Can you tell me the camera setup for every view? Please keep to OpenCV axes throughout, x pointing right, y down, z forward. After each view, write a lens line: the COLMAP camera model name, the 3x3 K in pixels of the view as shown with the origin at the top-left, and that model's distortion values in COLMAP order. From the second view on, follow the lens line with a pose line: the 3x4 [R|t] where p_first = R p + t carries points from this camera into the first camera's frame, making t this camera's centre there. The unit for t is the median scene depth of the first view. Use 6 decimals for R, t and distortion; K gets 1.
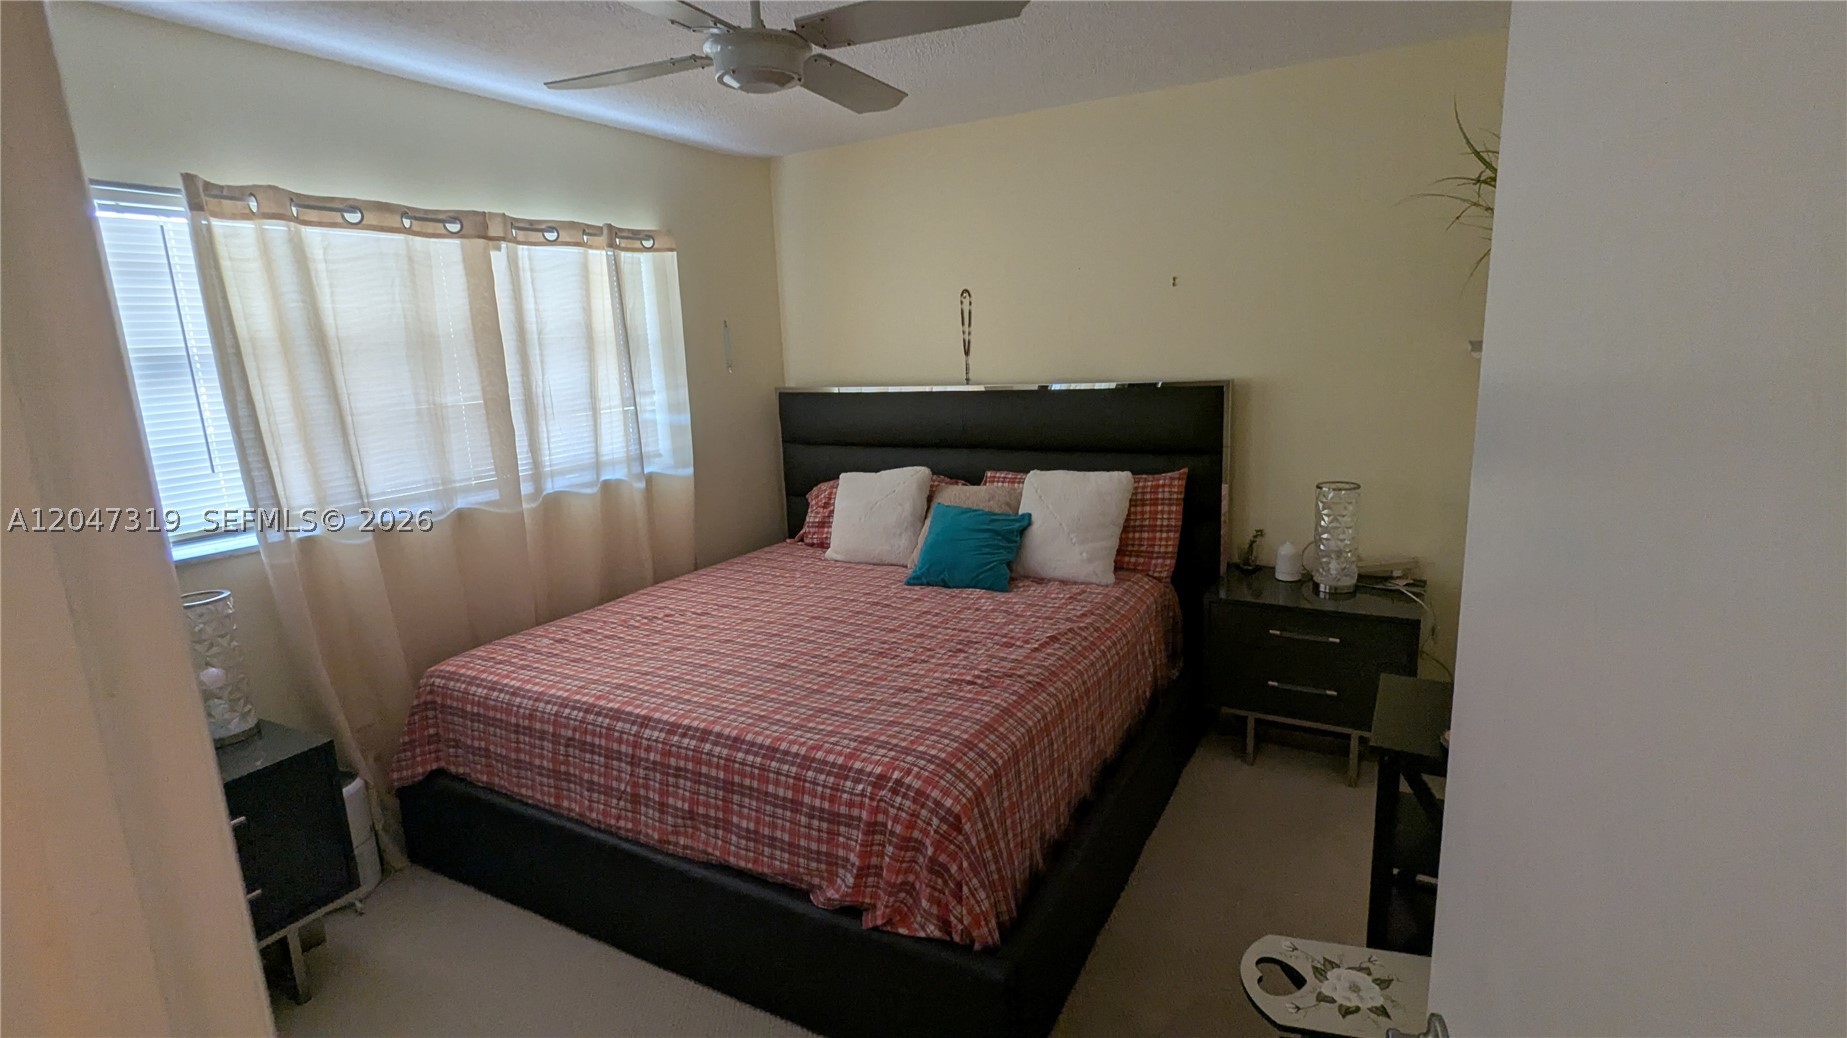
lens RADIAL K [[878.8, 0, 921.2], [0, 878.8, 511.8], [0, 0, 1]] dist [-0.000578, 0.001352]
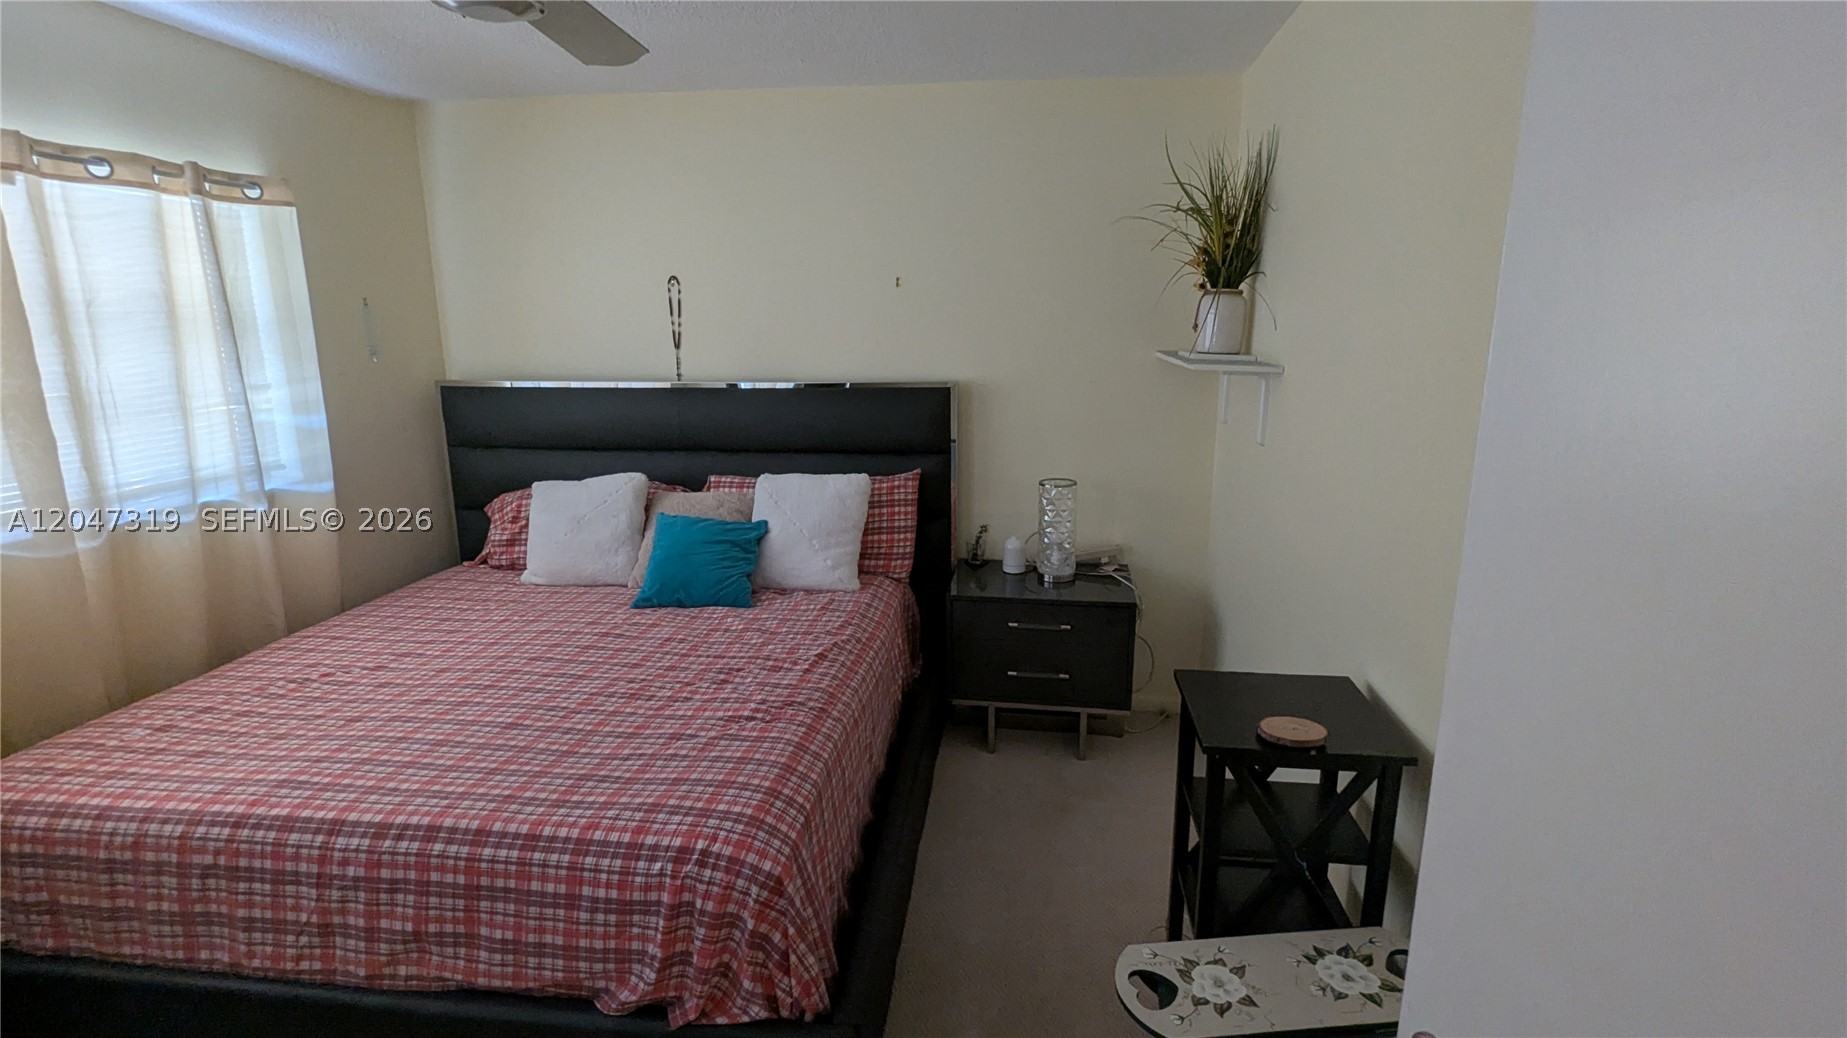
lens RADIAL K [[878.8, 0, 923.6], [0, 878.8, 516.5], [0, 0, 1]] dist [-0.000578, 0.001352]
pose [[0.923754, -0.045920, 0.380223, -0.089508], [0.038859, 0.998900, 0.026230, -0.023779], [-0.381009, -0.009455, 0.924523, 0.075239]]
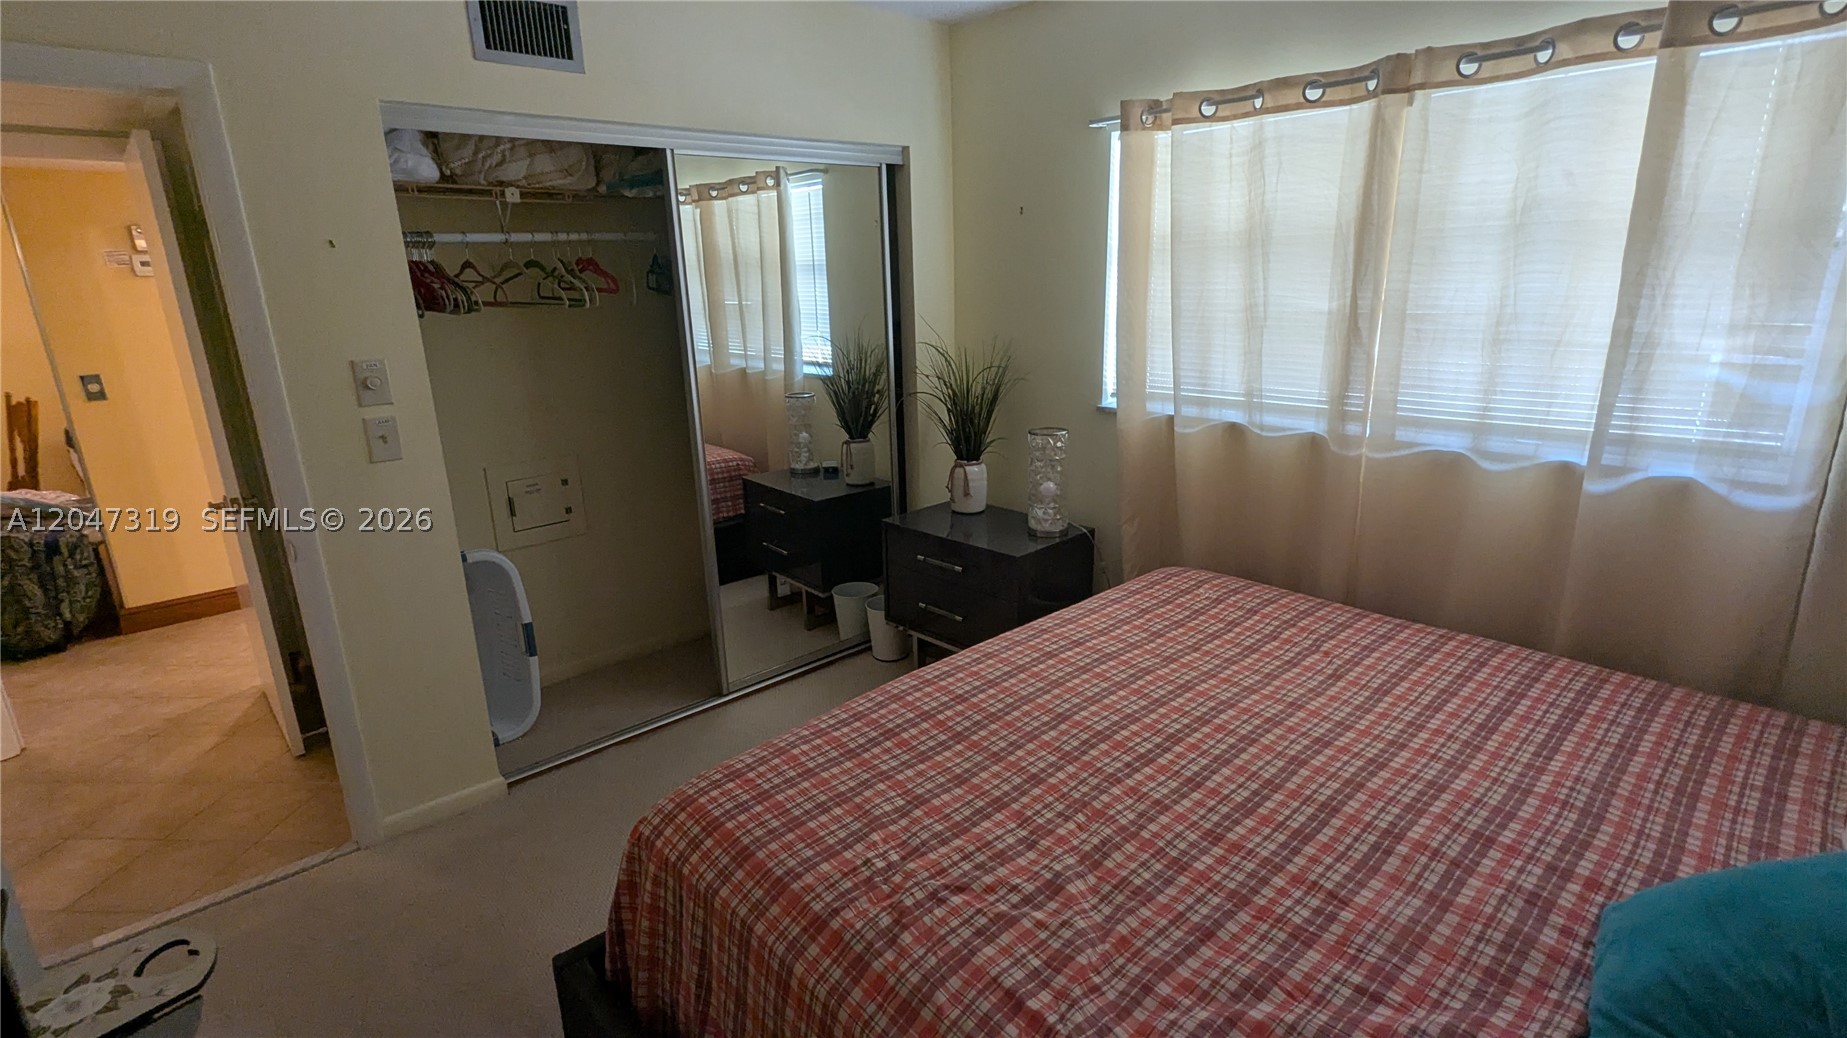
lens RADIAL K [[878.8, 0, 925.1], [0, 878.8, 518.9], [0, 0, 1]] dist [-0.000578, 0.001352]
pose [[-0.296198, 0.313087, -0.902354, 0.401726], [-0.148145, 0.918255, 0.367233, -0.189137], [0.943568, 0.242453, -0.225603, 0.859208]]
